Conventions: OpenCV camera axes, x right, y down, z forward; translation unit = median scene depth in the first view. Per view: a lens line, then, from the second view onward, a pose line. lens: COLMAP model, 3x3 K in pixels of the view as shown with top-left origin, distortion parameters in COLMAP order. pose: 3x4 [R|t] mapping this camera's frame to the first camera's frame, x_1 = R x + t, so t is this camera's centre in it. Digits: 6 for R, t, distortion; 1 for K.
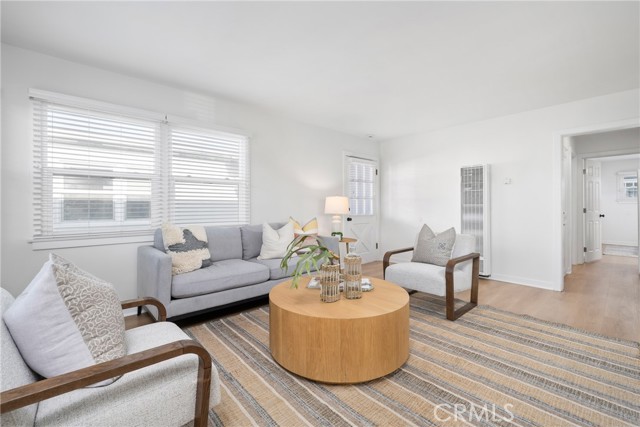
lens RADIAL K [[270.2, 0, 320.2], [0, 270.2, 208.2], [0, 0, 1]] dist [-0.000469, 0.000292]
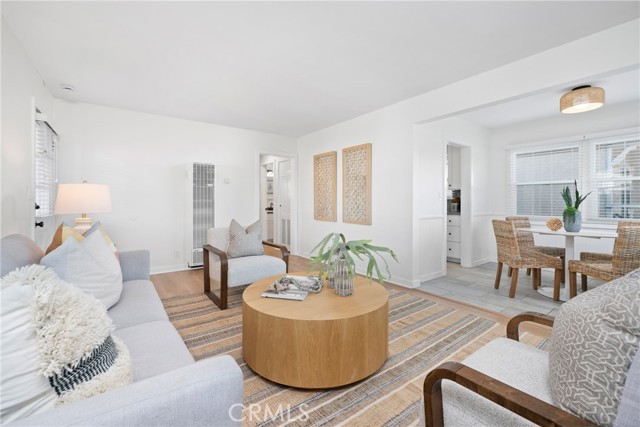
lens RADIAL K [[270.2, 0, 316.9], [0, 270.2, 203.5], [0, 0, 1]] dist [-0.000469, 0.000292]
pose [[0.118782, -0.001483, 0.992919, -0.483423], [0.003724, 0.999993, 0.001048, 0.000489], [-0.992913, 0.003573, 0.118787, 0.481868]]
